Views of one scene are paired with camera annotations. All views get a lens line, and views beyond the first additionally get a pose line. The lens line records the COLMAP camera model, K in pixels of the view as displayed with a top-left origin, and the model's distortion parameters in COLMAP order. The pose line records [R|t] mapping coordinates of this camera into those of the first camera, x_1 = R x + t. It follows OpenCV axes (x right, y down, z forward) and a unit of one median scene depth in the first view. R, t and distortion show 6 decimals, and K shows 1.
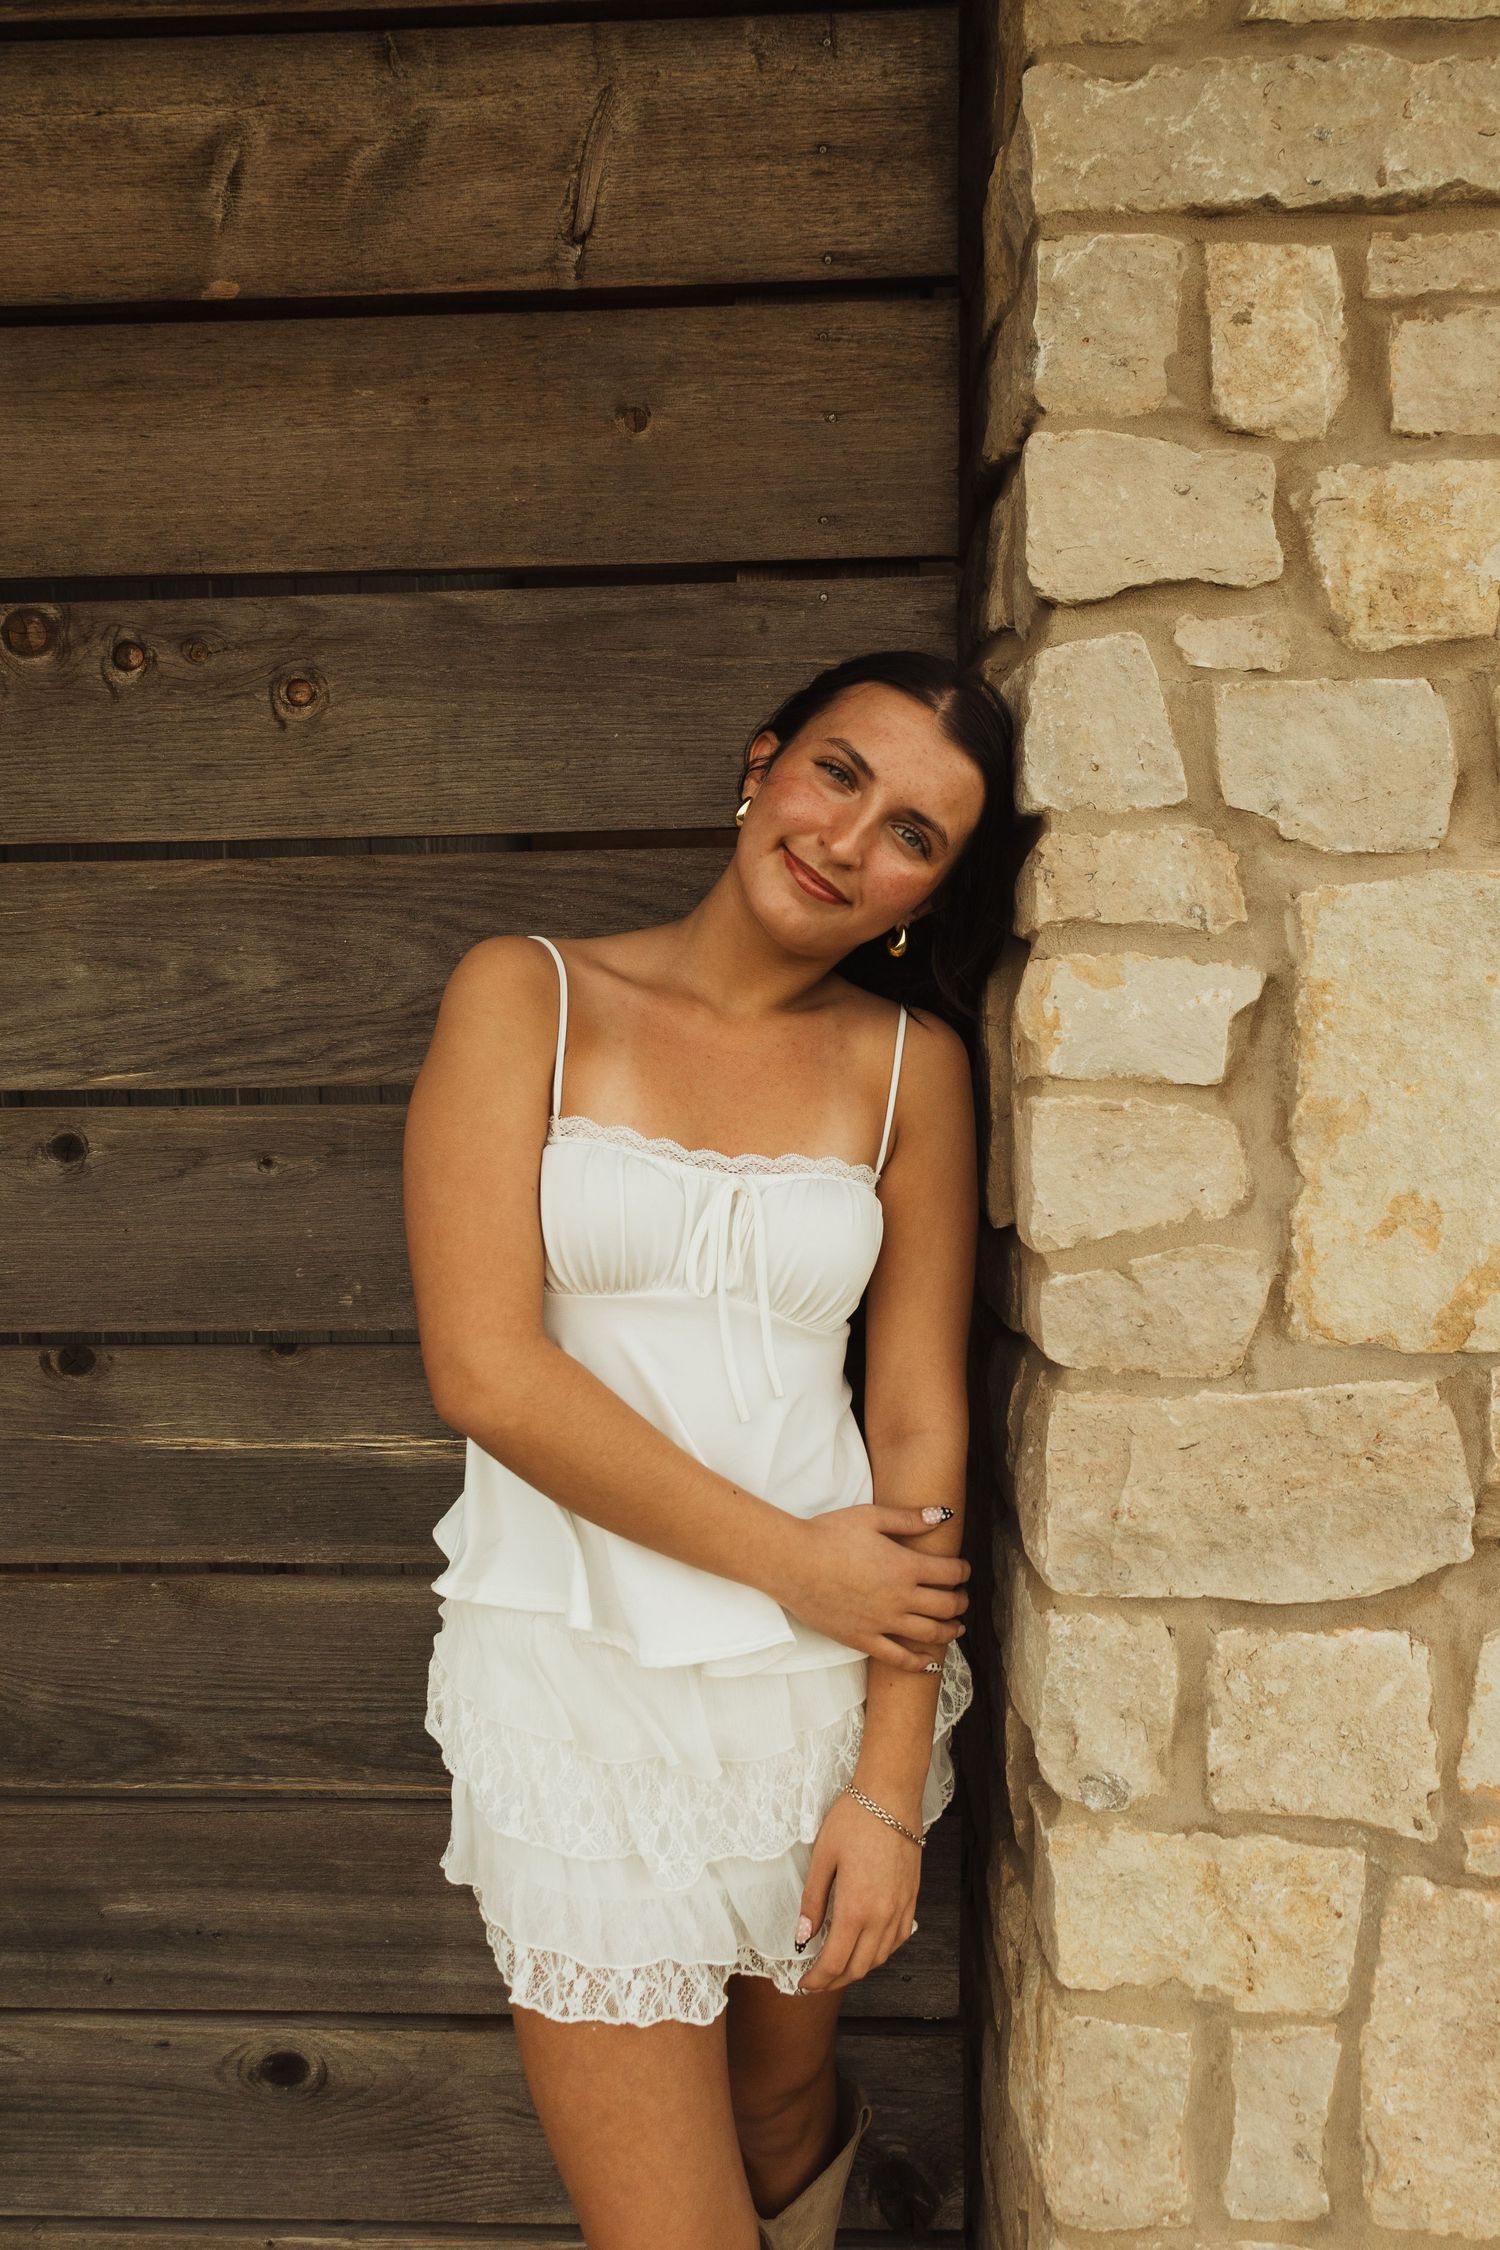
lens RADIAL K [[1520.8, 0, 778.0], [0, 1520.8, 1112.5], [0, 0, 1]] dist [-0.004960, 0.000462]
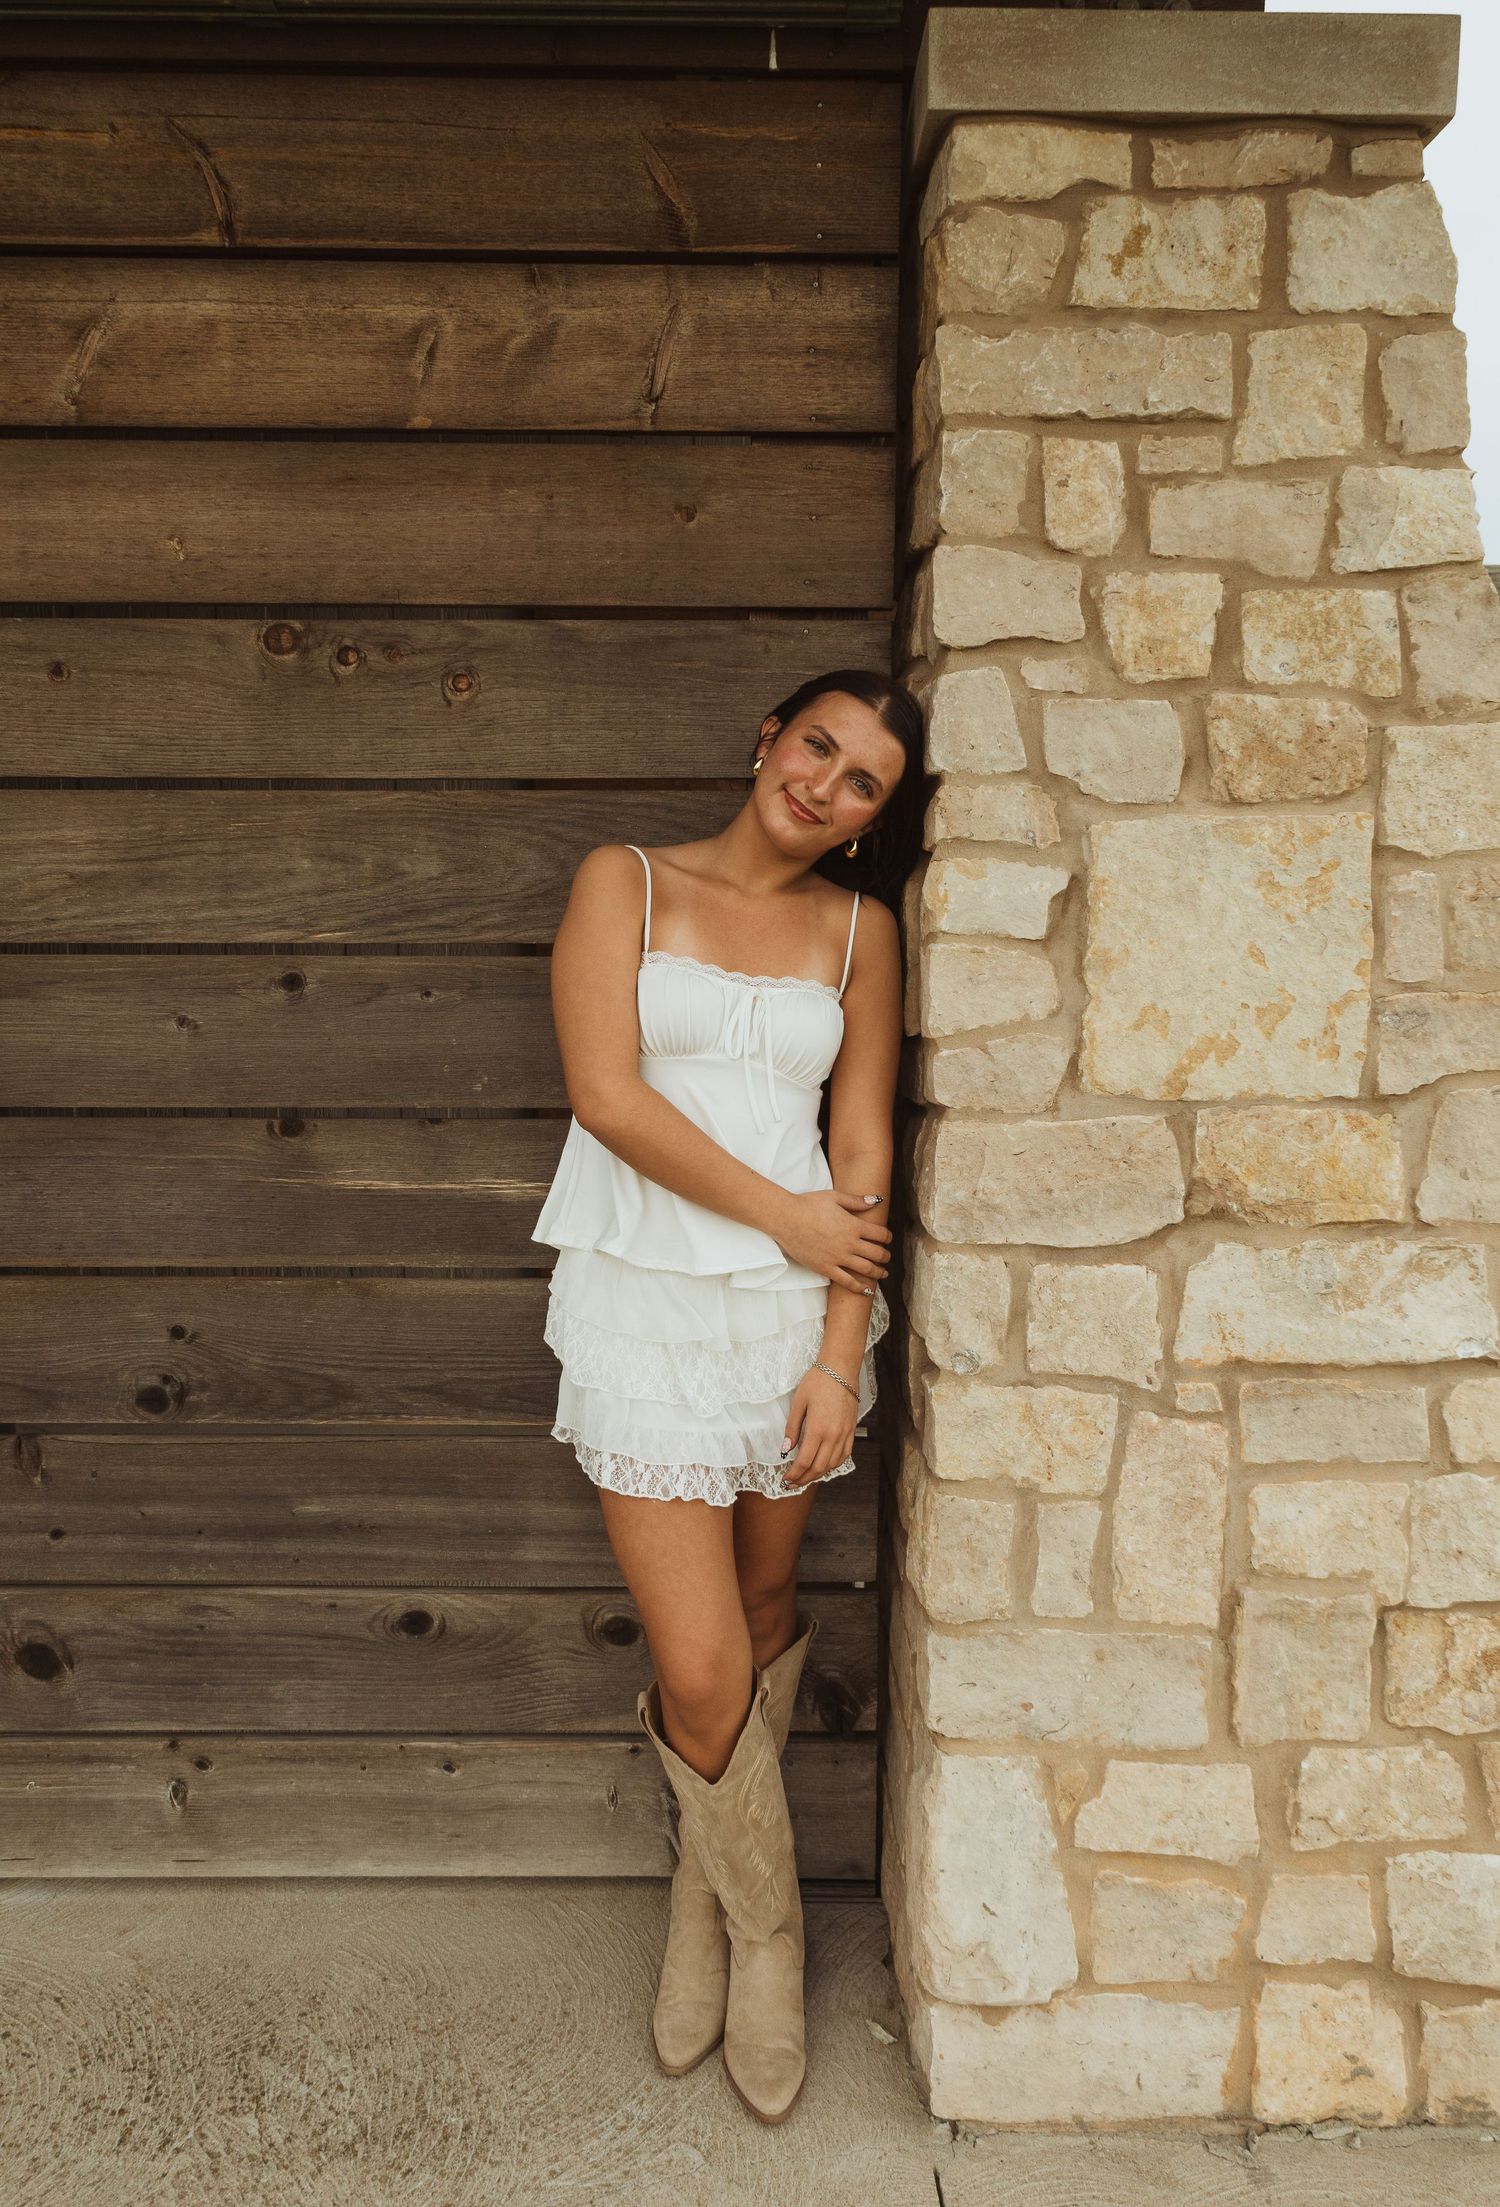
lens RADIAL K [[1597.0, 0, 779.7], [0, 1597.0, 1106.2], [0, 0, 1]] dist [-0.051963, 0.002302]
pose [[0.998692, 0.017996, 0.047861, -0.077424], [-0.018414, 0.999796, 0.008307, 0.154588], [-0.047701, -0.009177, 0.998819, -0.730226]]
